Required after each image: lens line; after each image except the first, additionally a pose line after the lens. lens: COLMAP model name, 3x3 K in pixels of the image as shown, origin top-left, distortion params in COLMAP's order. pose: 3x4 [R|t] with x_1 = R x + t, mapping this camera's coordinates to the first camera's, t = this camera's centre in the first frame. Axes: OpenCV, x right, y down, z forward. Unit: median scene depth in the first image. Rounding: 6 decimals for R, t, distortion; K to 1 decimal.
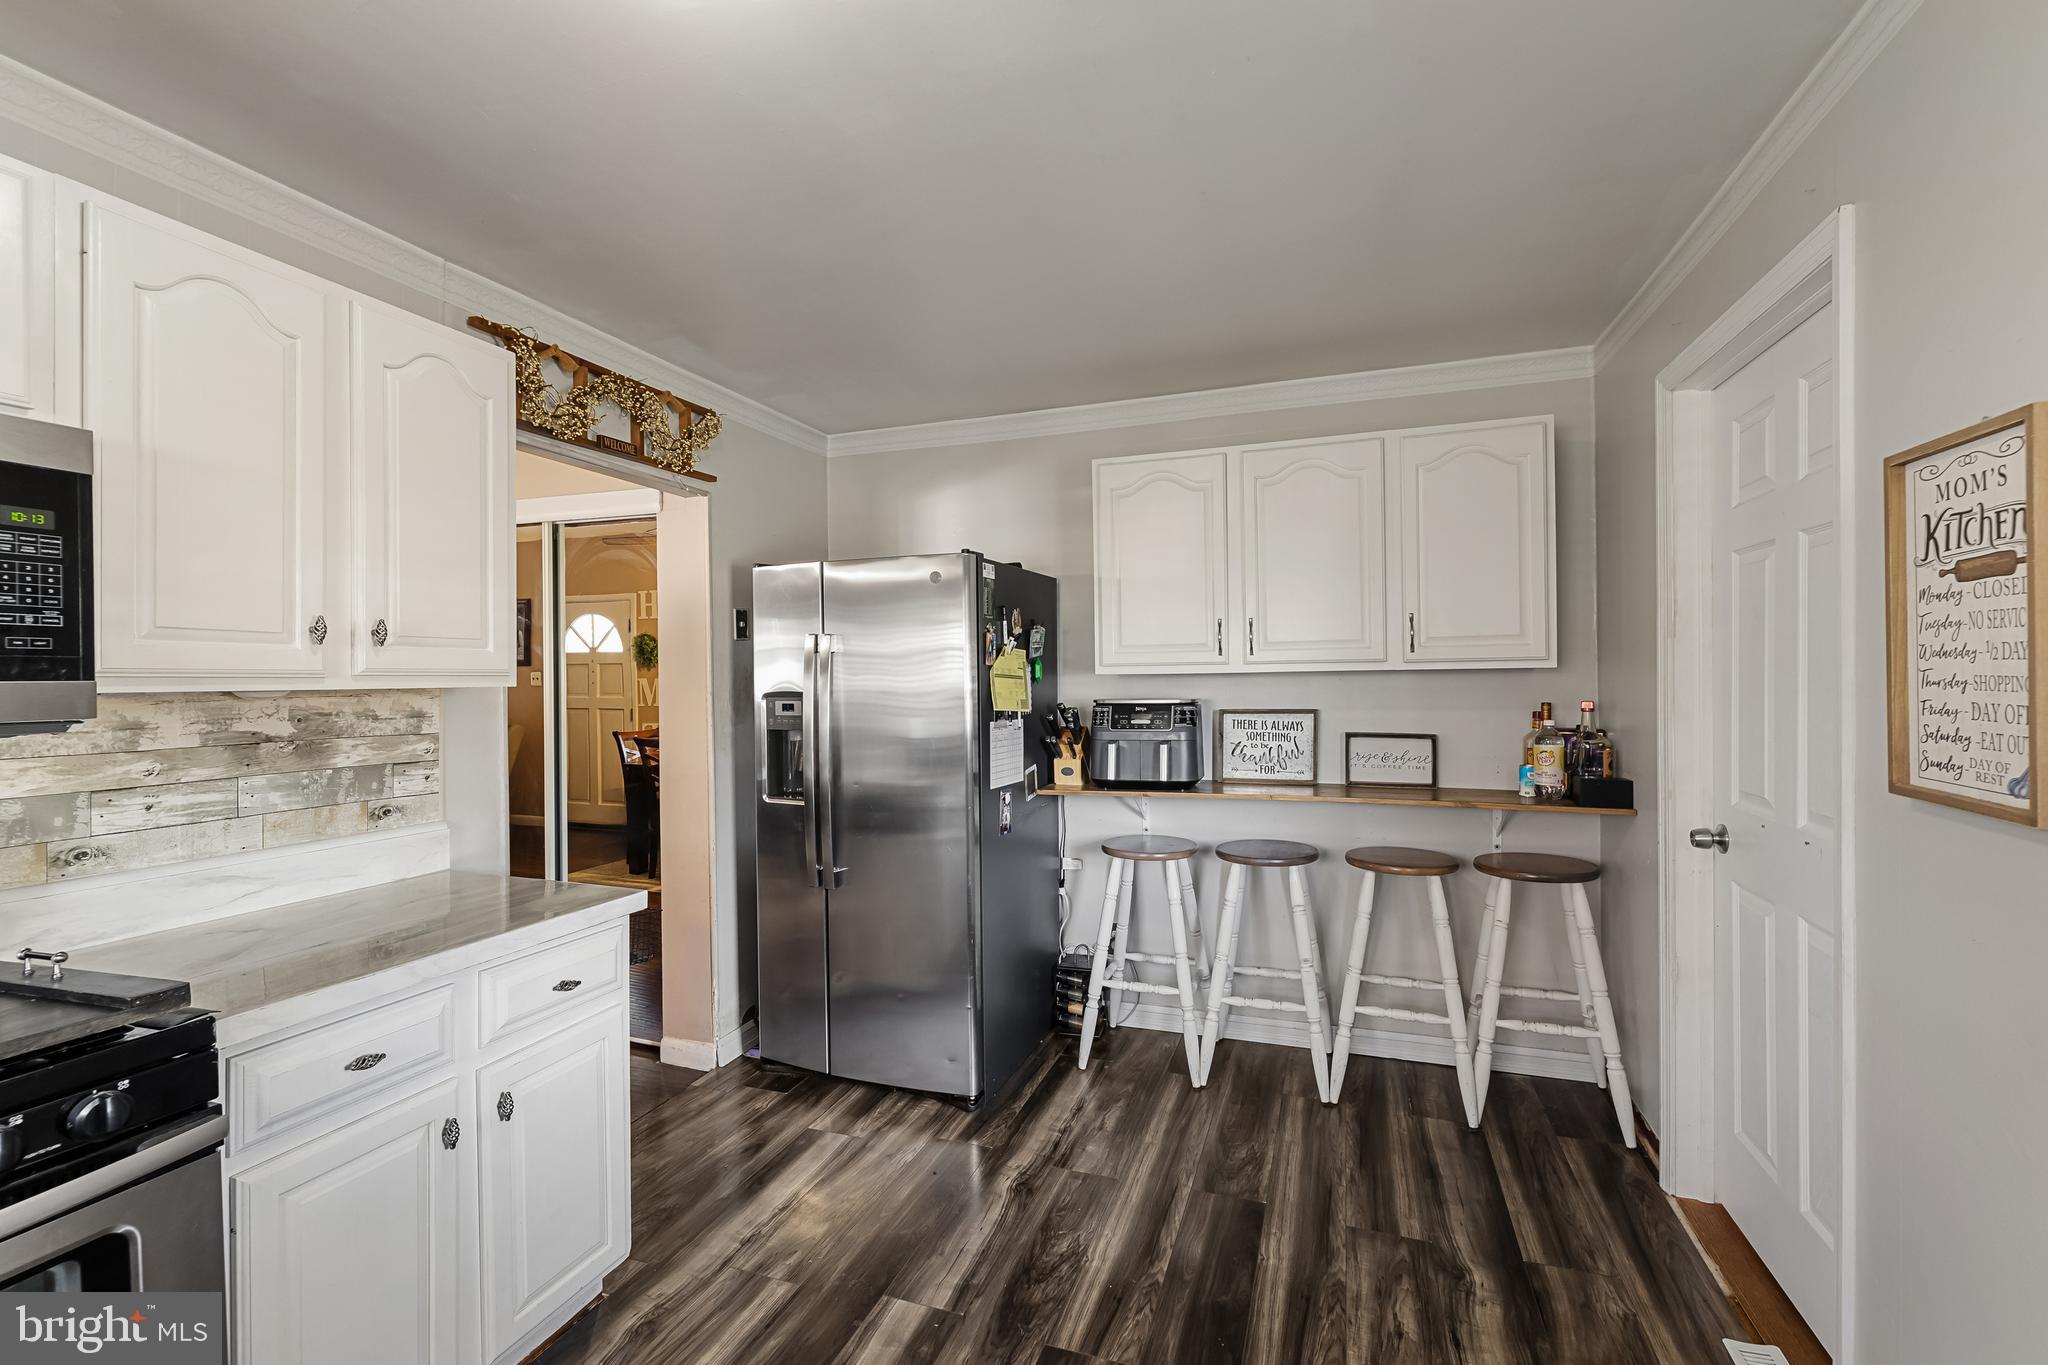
lens RADIAL K [[869.0, 0, 1049.4], [0, 869.0, 681.3], [0, 0, 1]] dist [-0.003494, 0.000410]
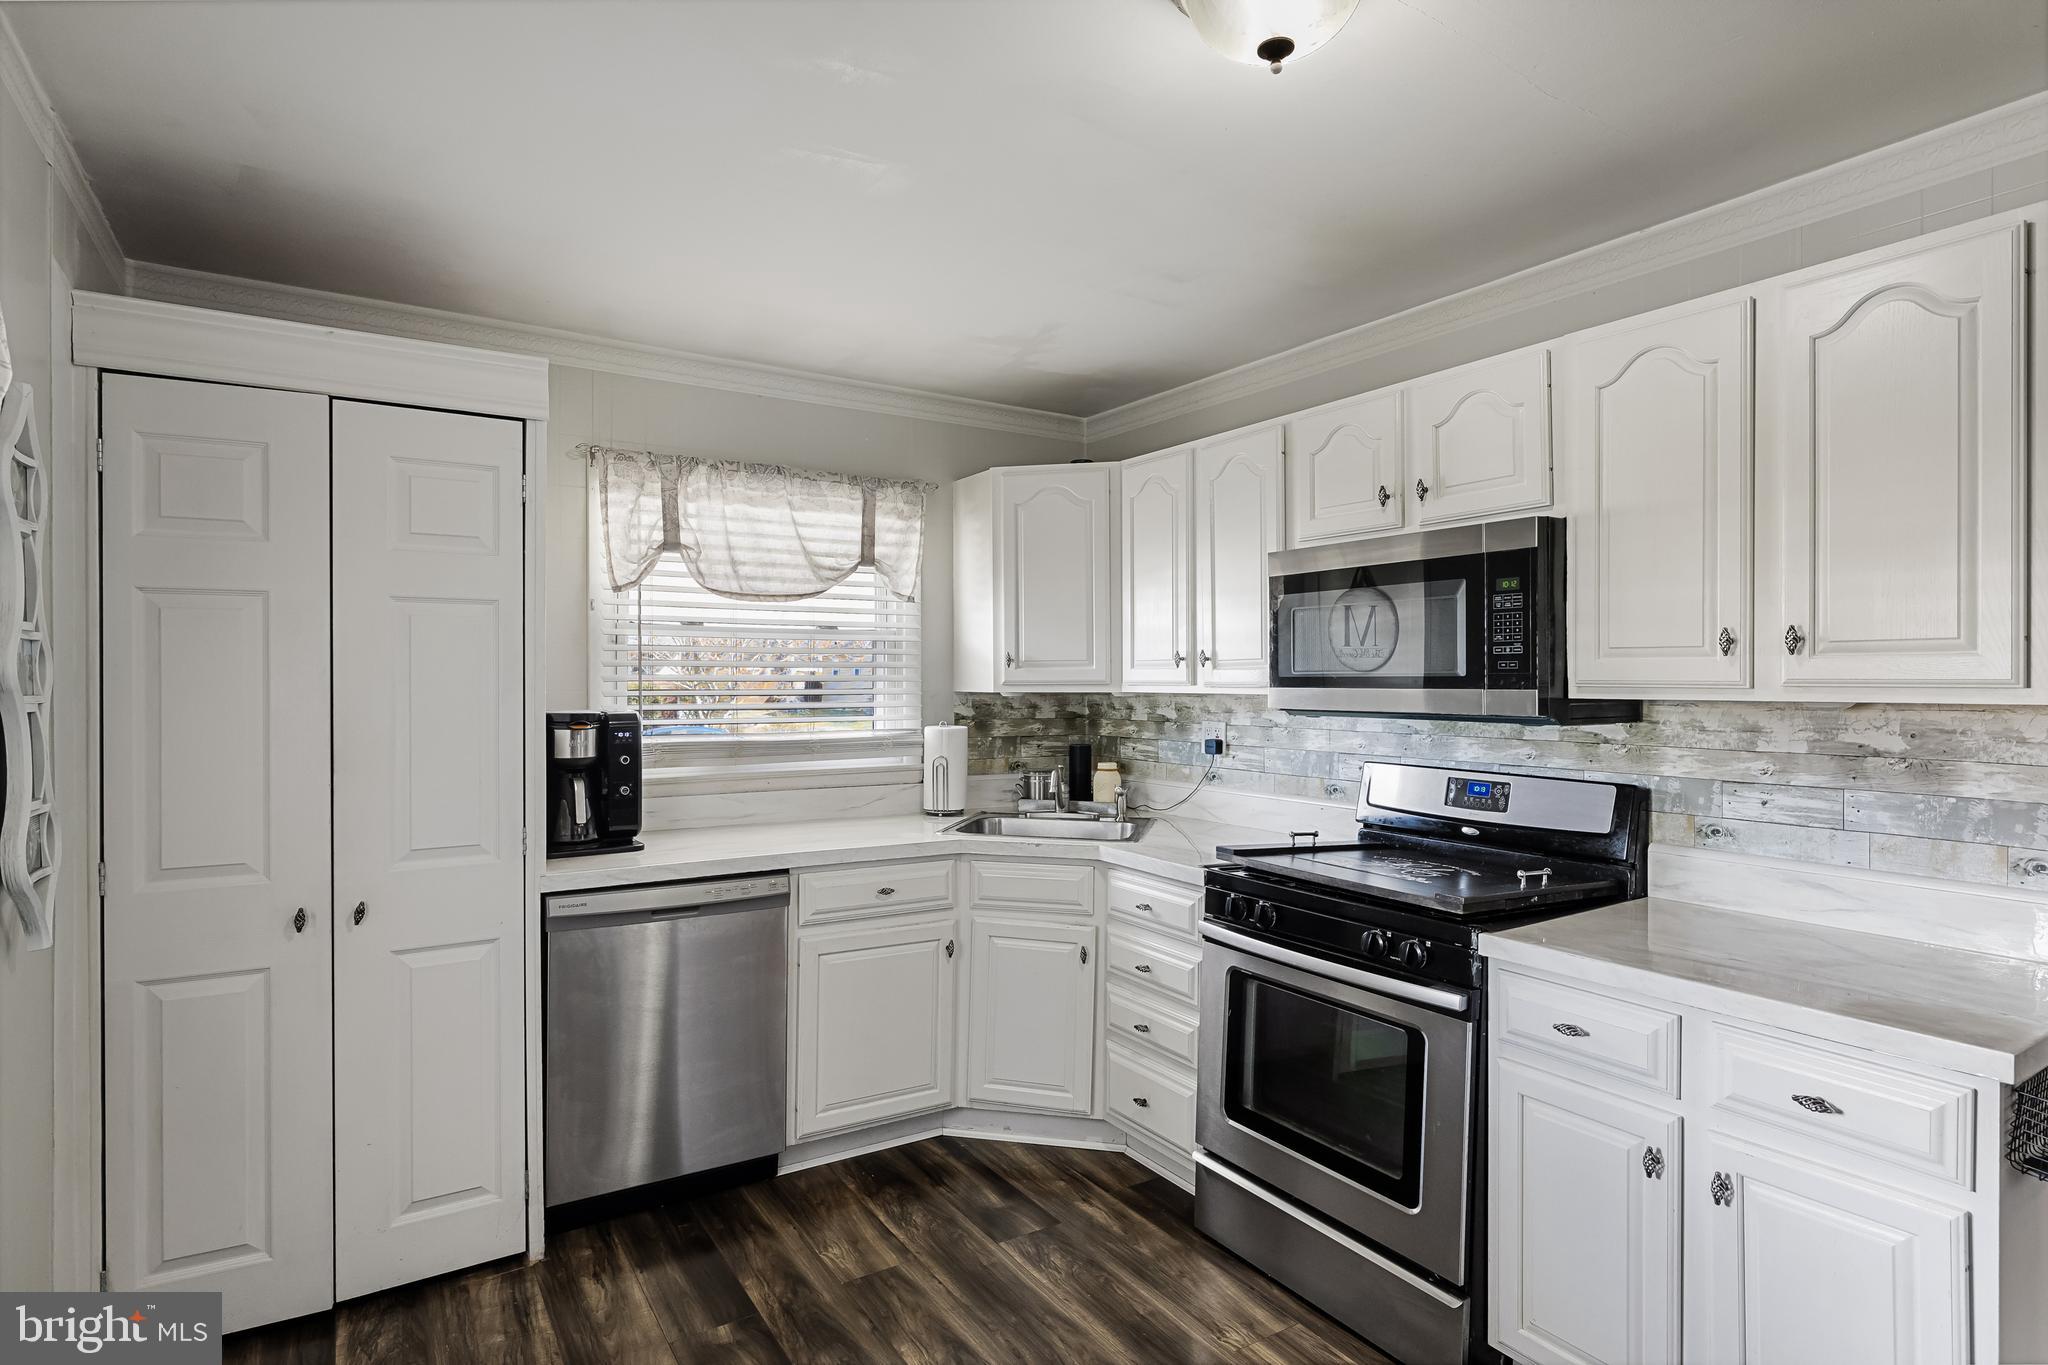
lens RADIAL K [[1083.5, 0, 1031.8], [0, 1083.5, 688.0], [0, 0, 1]] dist [-0.004698, 0.001392]
pose [[-0.626917, 0.013639, -0.778966, 0.542464], [0.000658, 0.999856, 0.016976, -0.022709], [0.779085, 0.010130, -0.626836, 0.967634]]
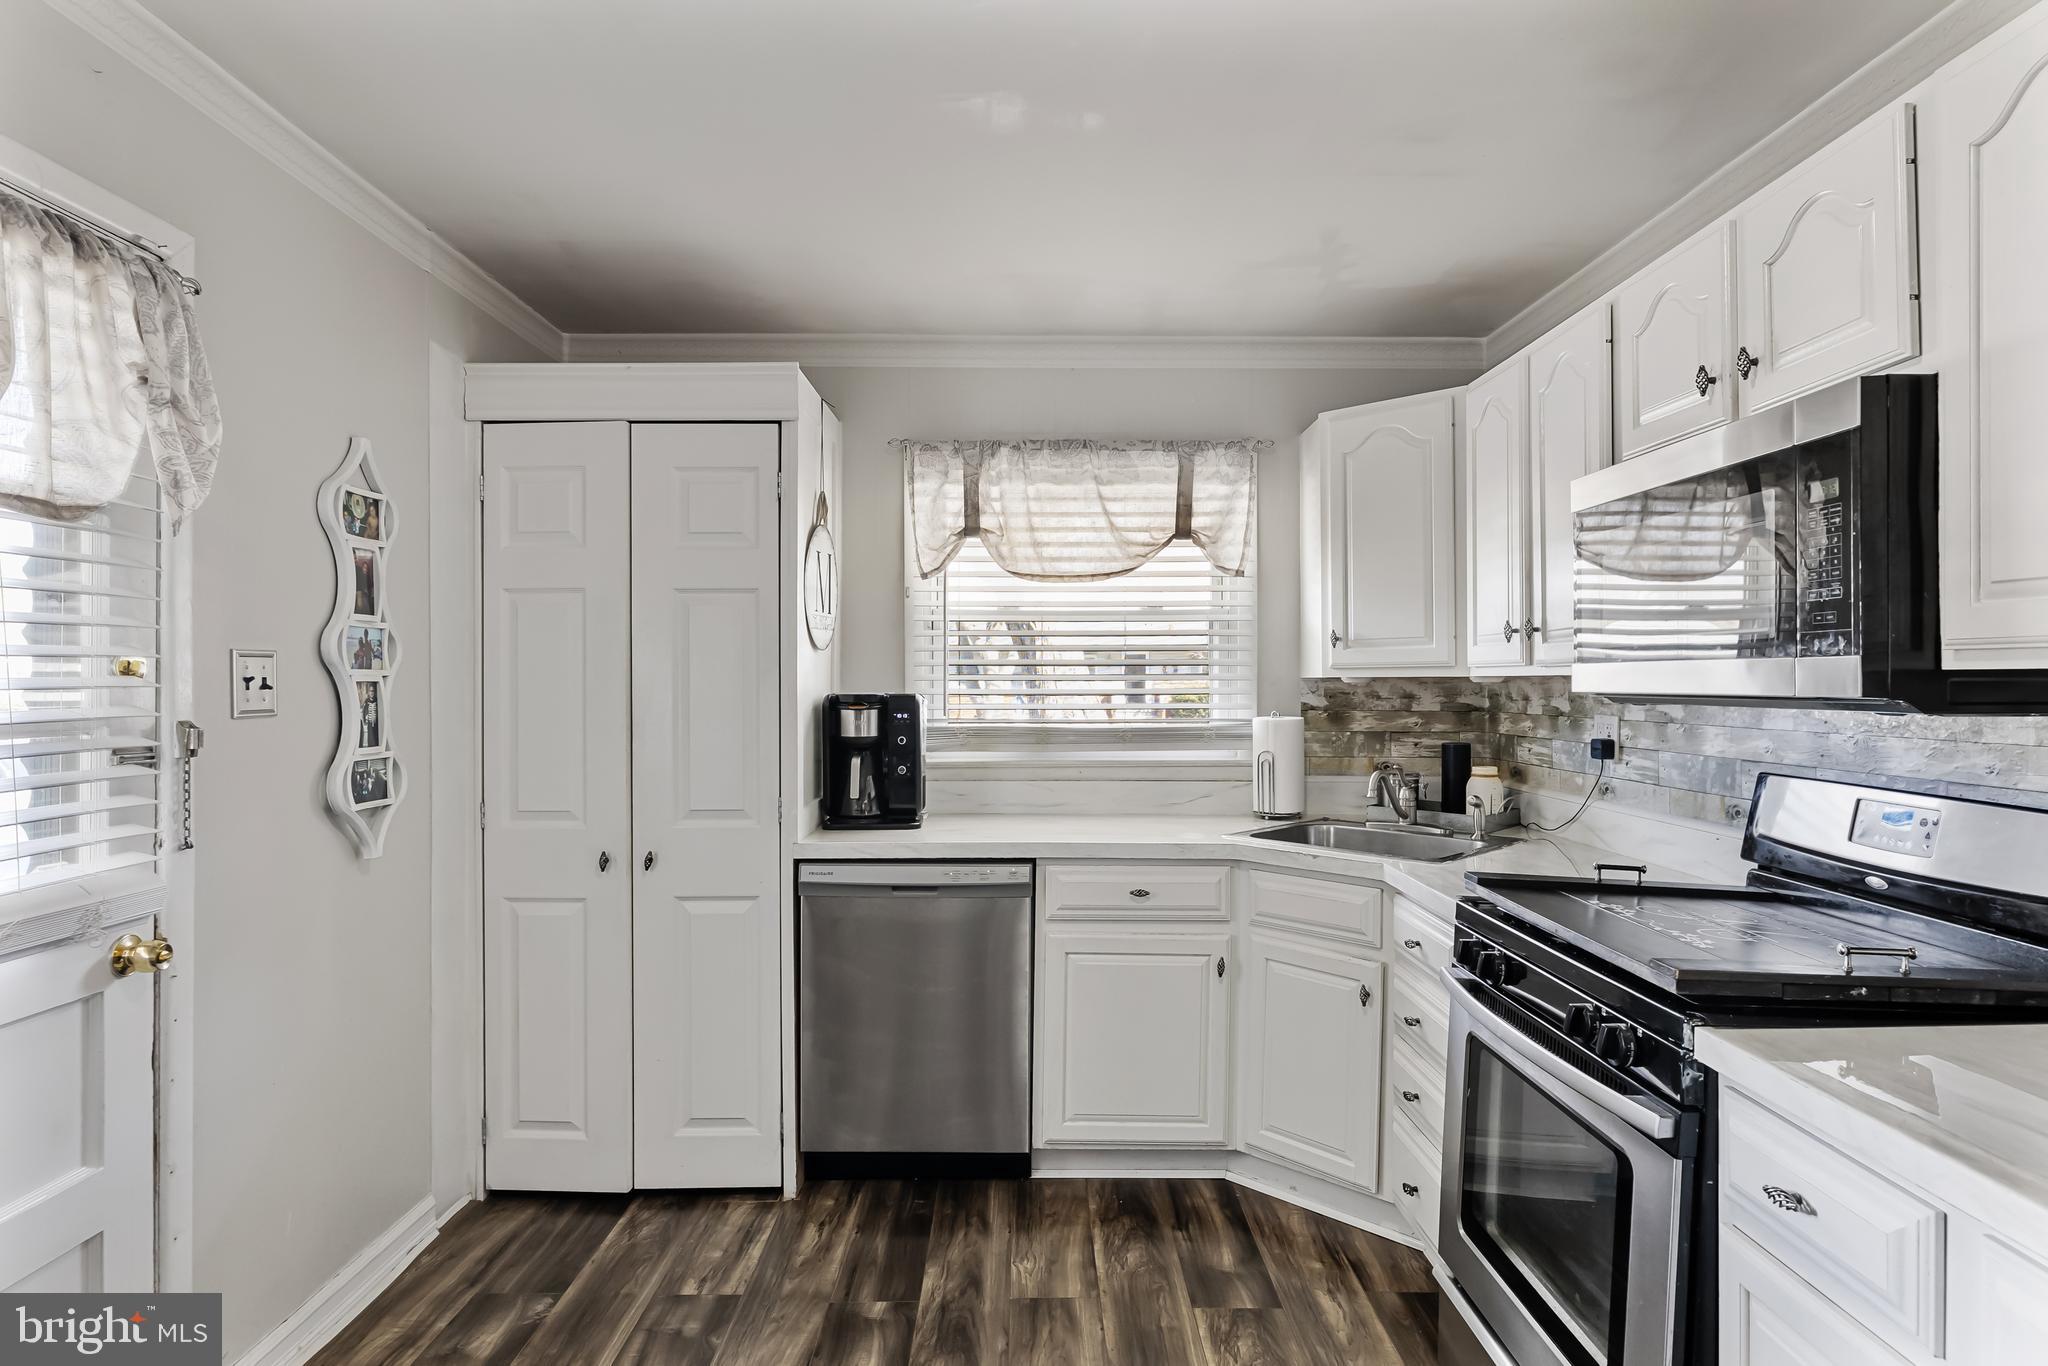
lens RADIAL K [[1150.7, 0, 1027.2], [0, 1150.7, 691.7], [0, 0, 1]] dist [-0.003184, -0.002474]
pose [[-0.948062, 0.011341, -0.317884, 0.062173], [0.006475, 0.999845, 0.016359, 0.007901], [0.318020, 0.013451, -0.947989, 1.215659]]
